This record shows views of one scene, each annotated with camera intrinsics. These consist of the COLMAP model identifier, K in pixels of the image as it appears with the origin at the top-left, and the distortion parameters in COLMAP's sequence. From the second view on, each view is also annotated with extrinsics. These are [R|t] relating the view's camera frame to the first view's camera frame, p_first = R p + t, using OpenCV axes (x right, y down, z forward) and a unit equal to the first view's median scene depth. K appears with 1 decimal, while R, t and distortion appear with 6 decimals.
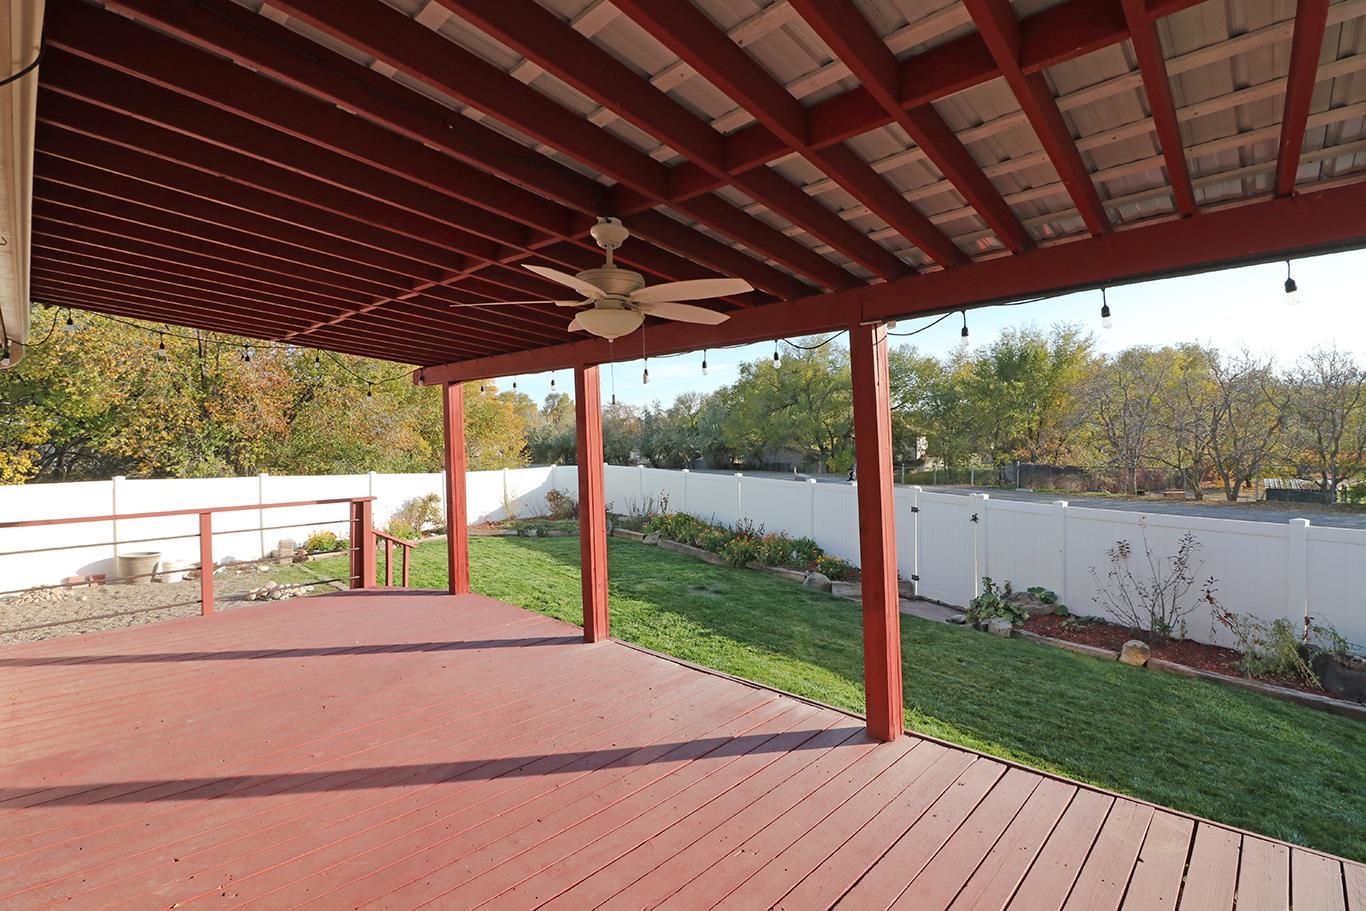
lens RADIAL K [[625.8, 0, 667.9], [0, 625.8, 427.2], [0, 0, 1]] dist [-0.015914, -0.000068]
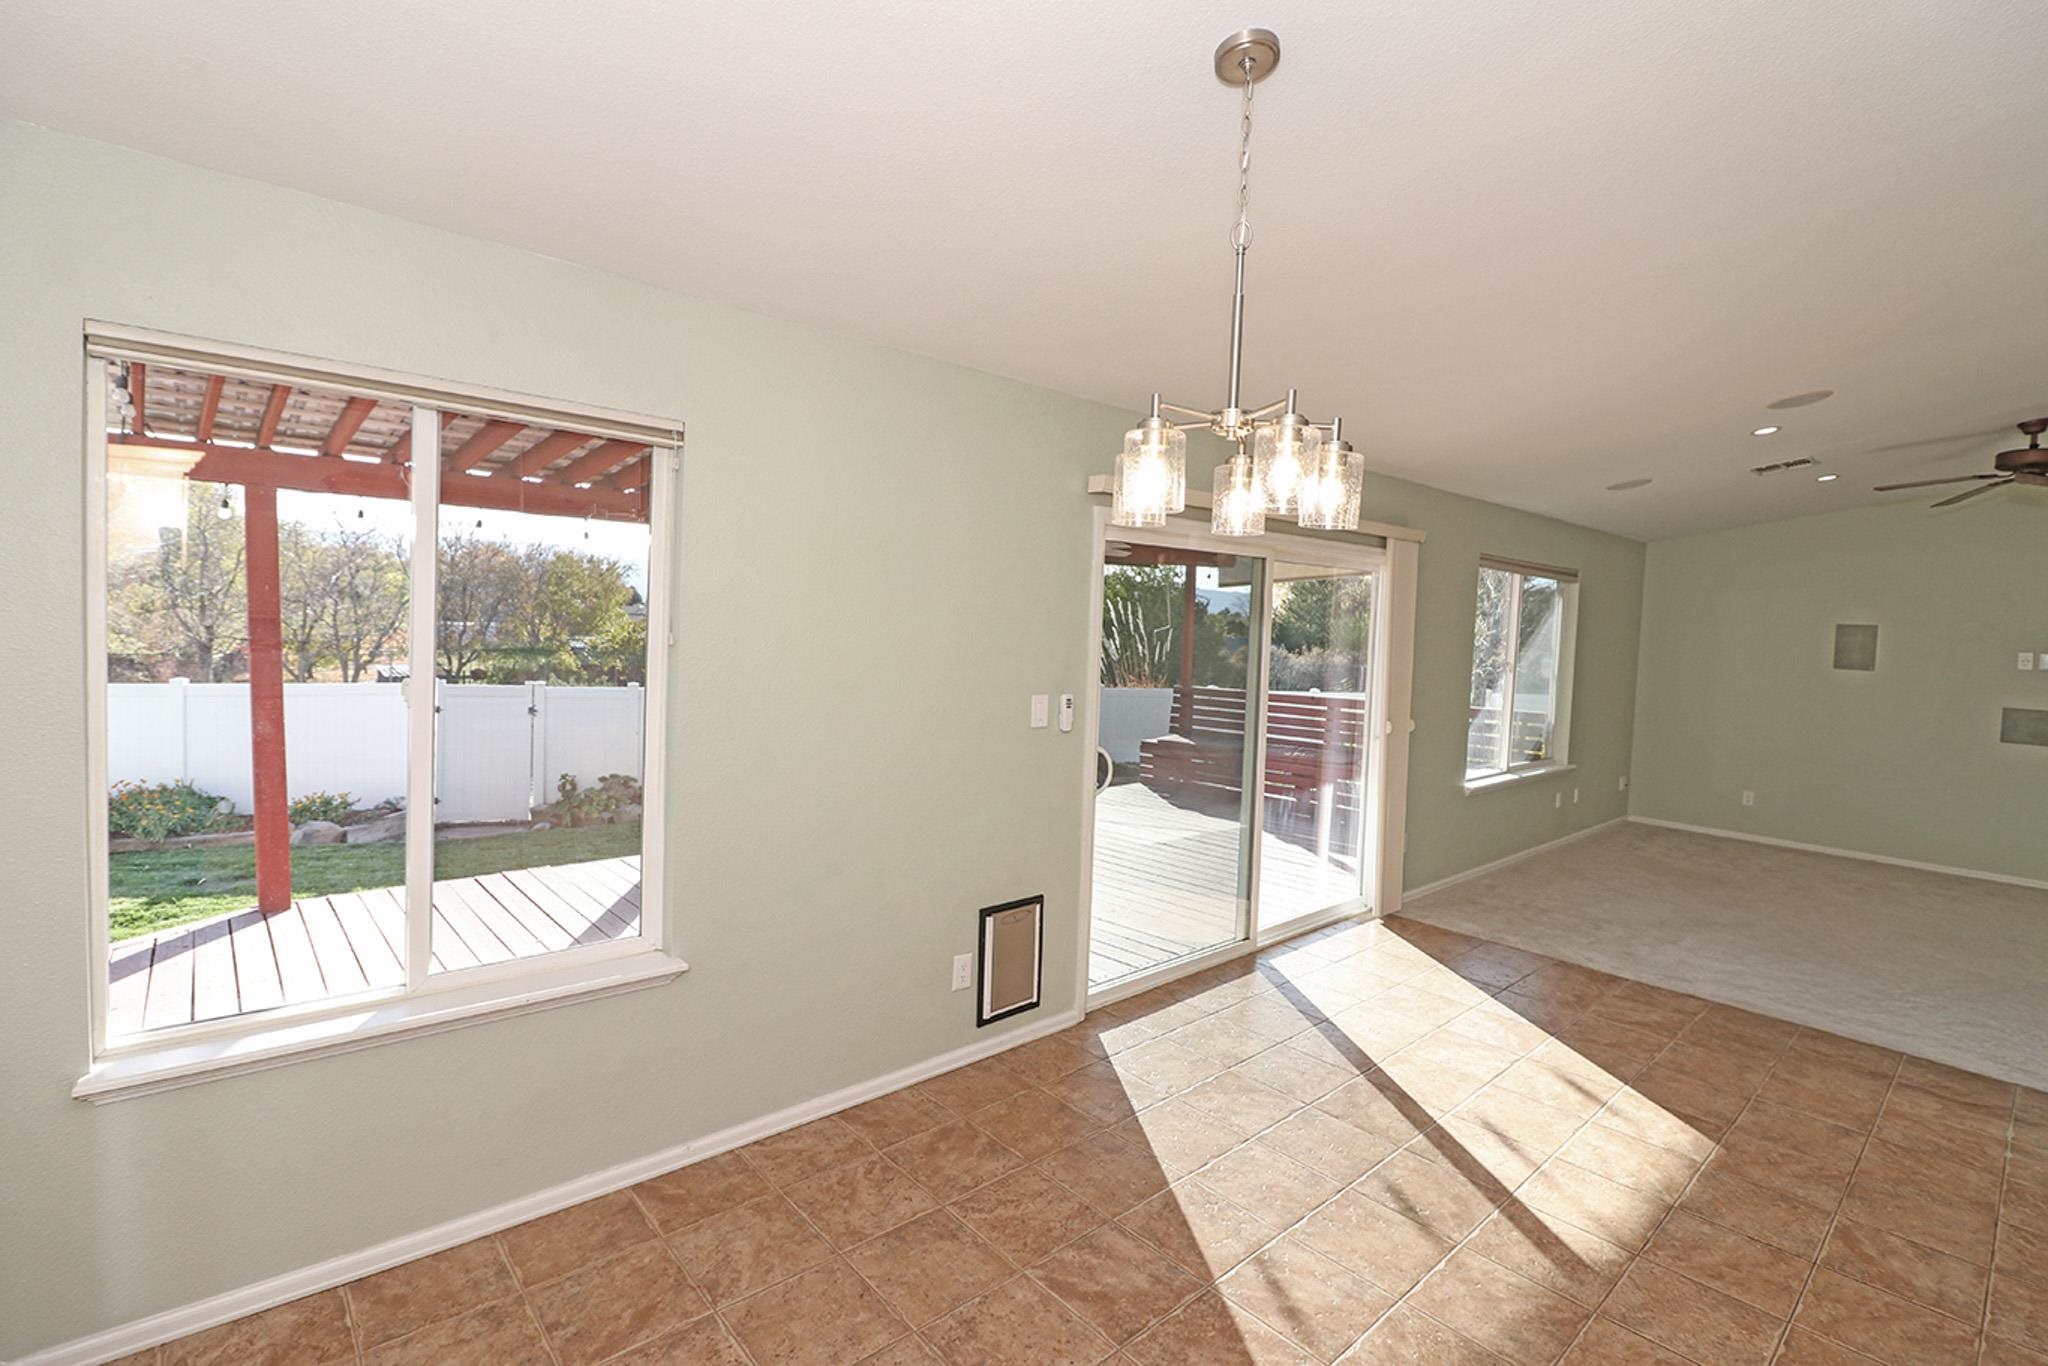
lens RADIAL K [[939.0, 0, 1014.8], [0, 939.0, 663.5], [0, 0, 1]] dist [-0.000489, -0.013767]
pose [[0.081348, -0.028024, 0.996292, -0.681148], [-0.046458, 0.998412, 0.031877, 0.010724], [-0.995602, -0.048878, 0.079917, 0.237559]]
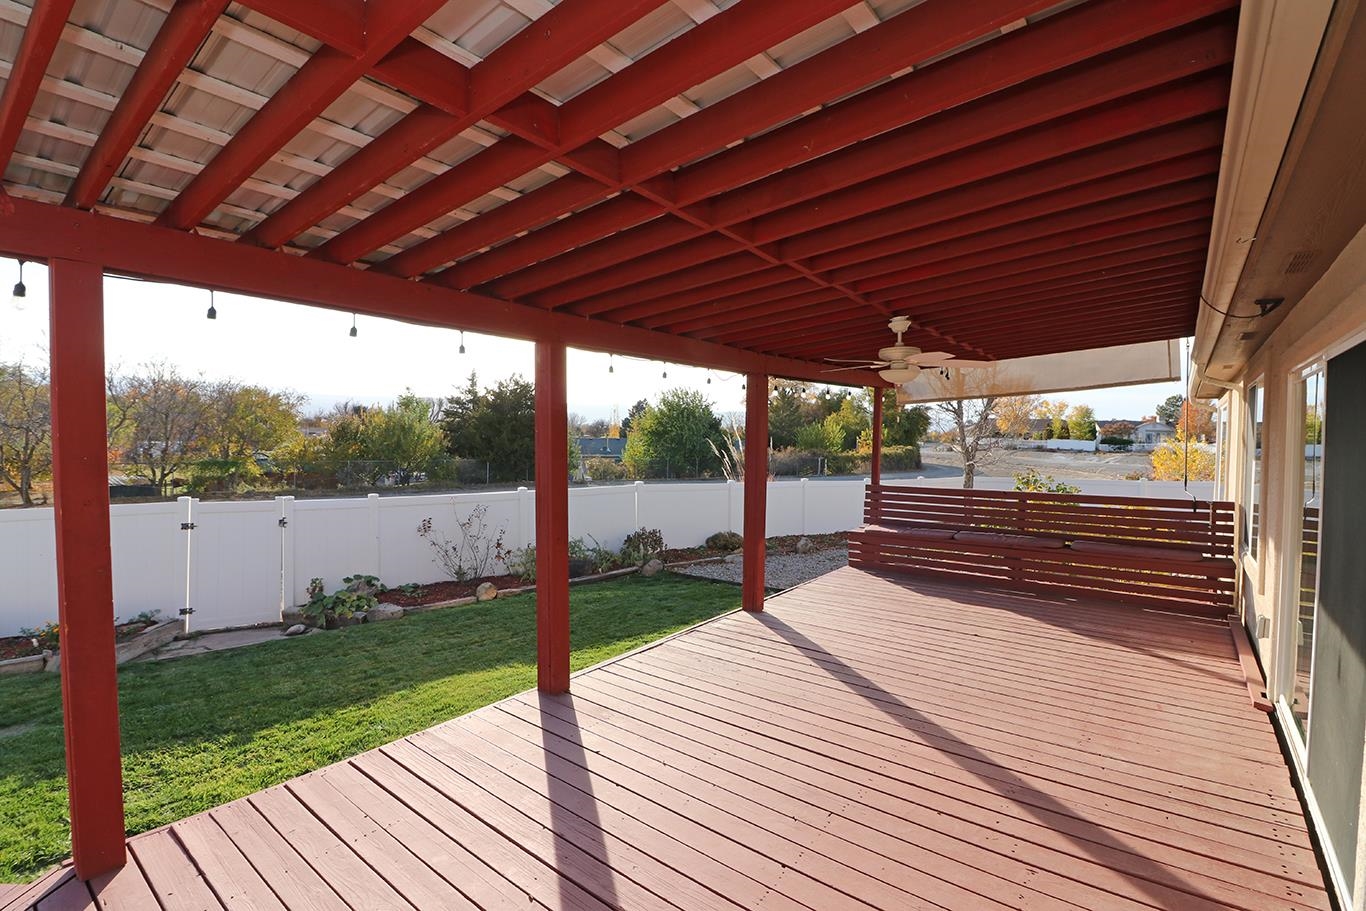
lens RADIAL K [[625.8, 0, 667.9], [0, 625.8, 427.2], [0, 0, 1]] dist [-0.015914, -0.000068]
pose [[-0.083992, 0.023964, 0.996178, -0.471894], [-0.025240, 0.999339, -0.026168, 0.011015], [-0.996147, -0.027341, -0.083331, 0.476262]]
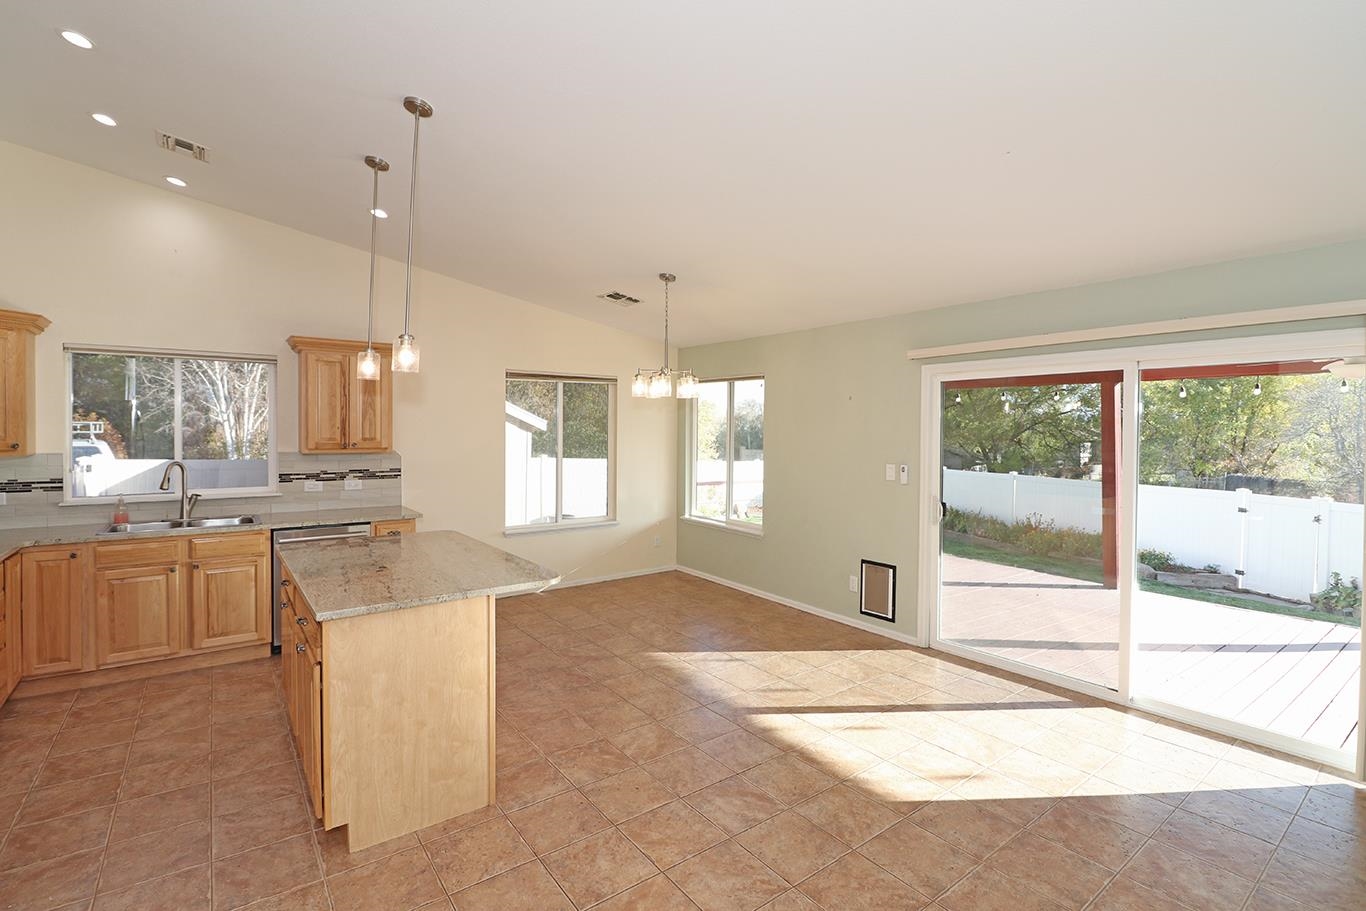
lens RADIAL K [[626.3, 0, 676.9], [0, 626.3, 442.5], [0, 0, 1]] dist [-0.000489, -0.013767]
pose [[0.986020, 0.030378, -0.163832, -0.418897], [-0.025562, 0.999179, 0.031424, 0.006074], [0.164652, -0.026797, 0.985988, -0.230917]]
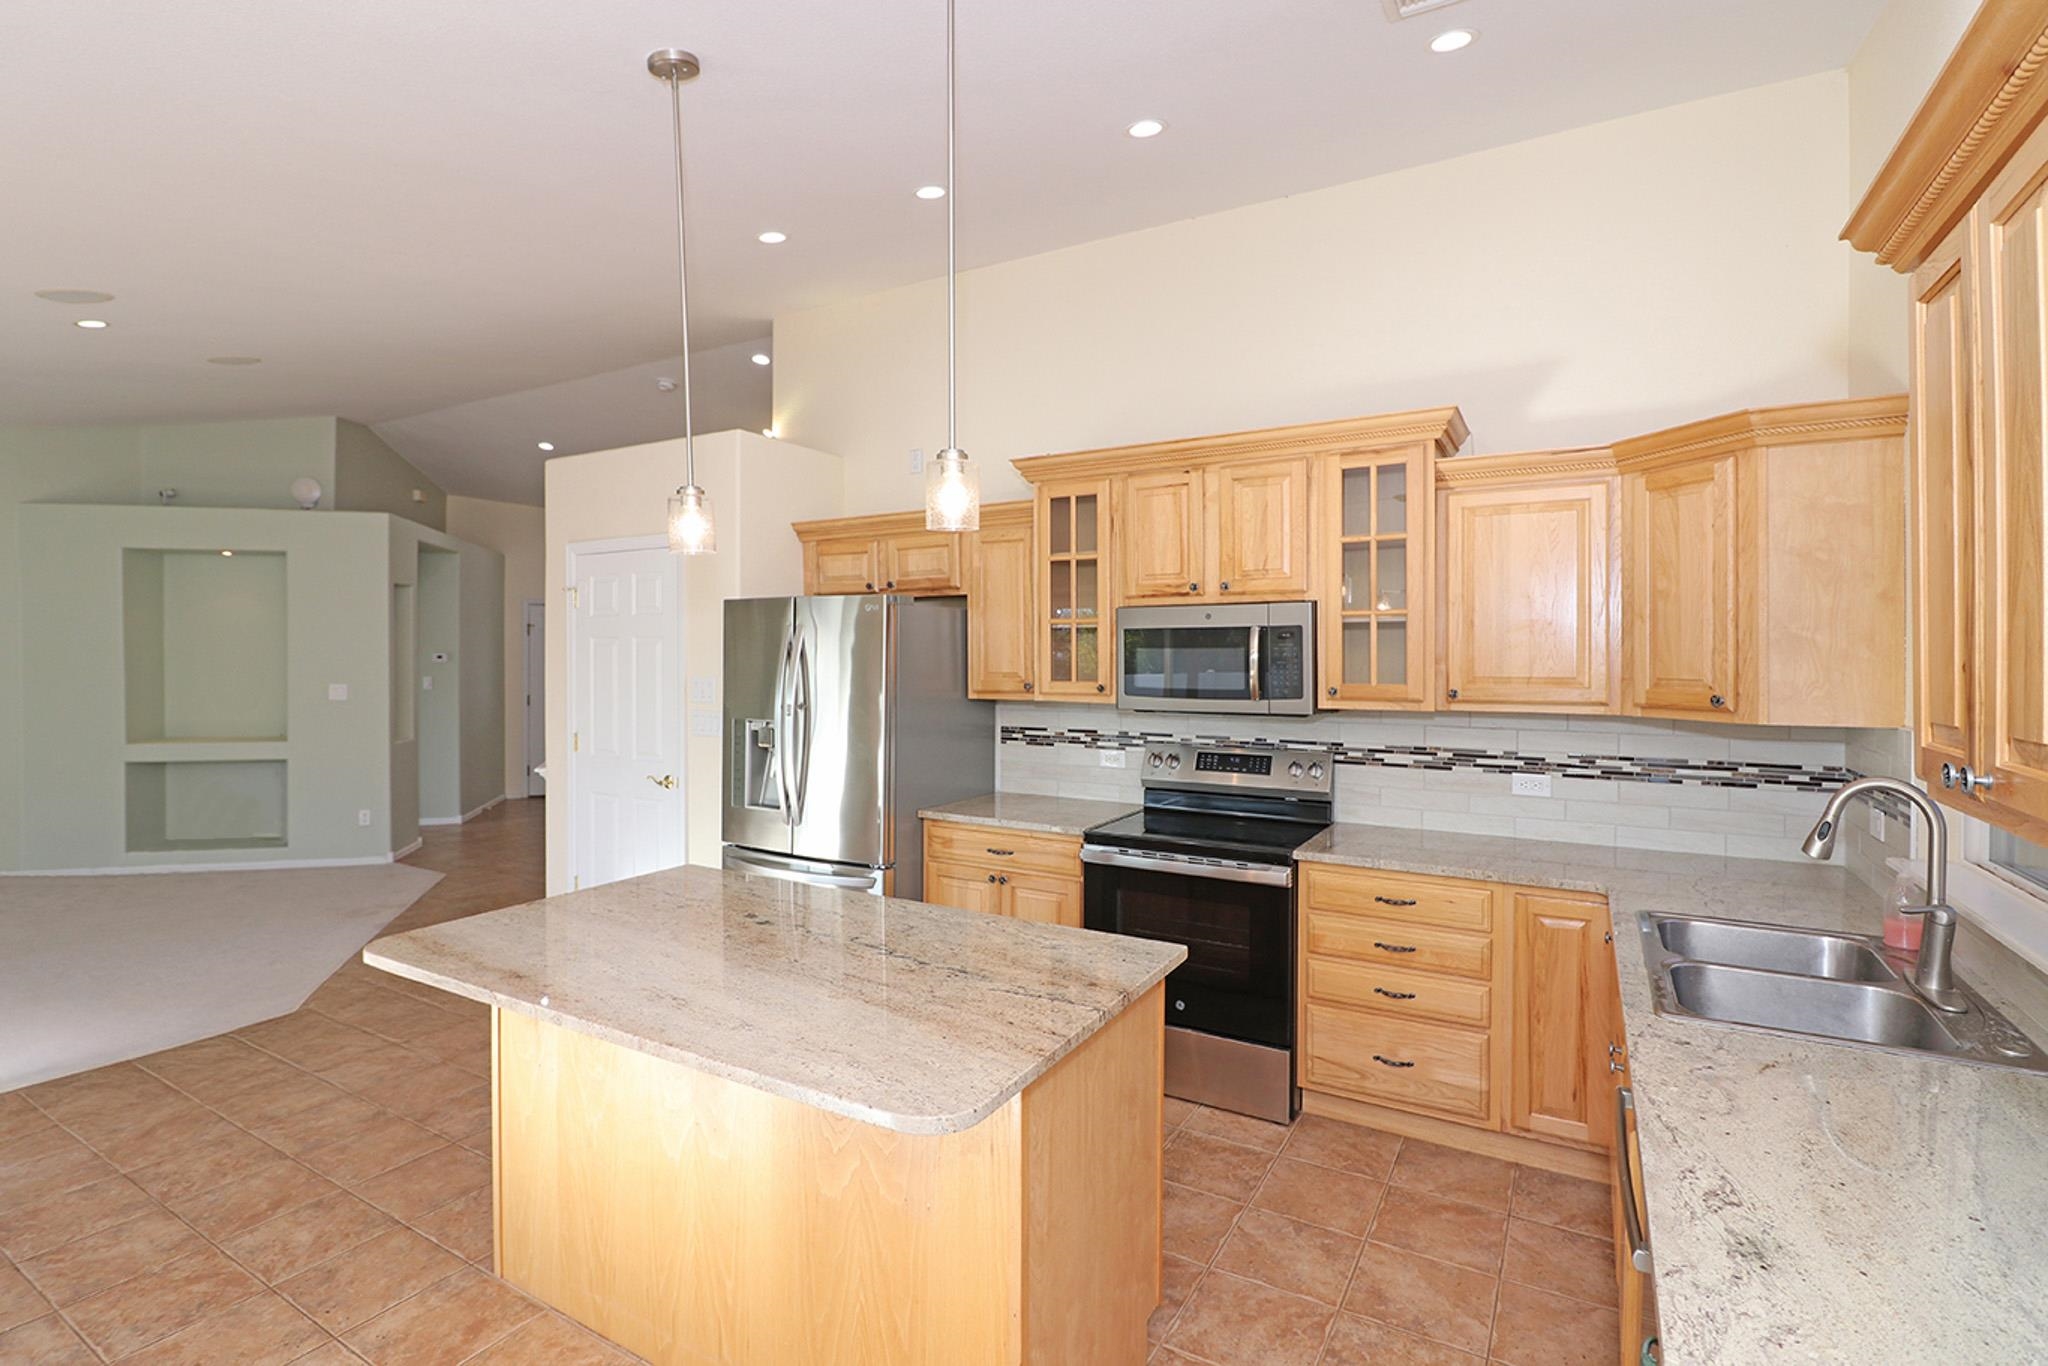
lens RADIAL K [[966.1, 0, 1005.8], [0, 966.1, 658.8], [0, 0, 1]] dist [0.000229, -0.012462]
pose [[-0.972908, 0.019187, -0.230395, -0.600554], [0.018397, 0.999815, 0.005578, 0.012206], [0.230459, 0.001188, -0.973081, 0.264728]]
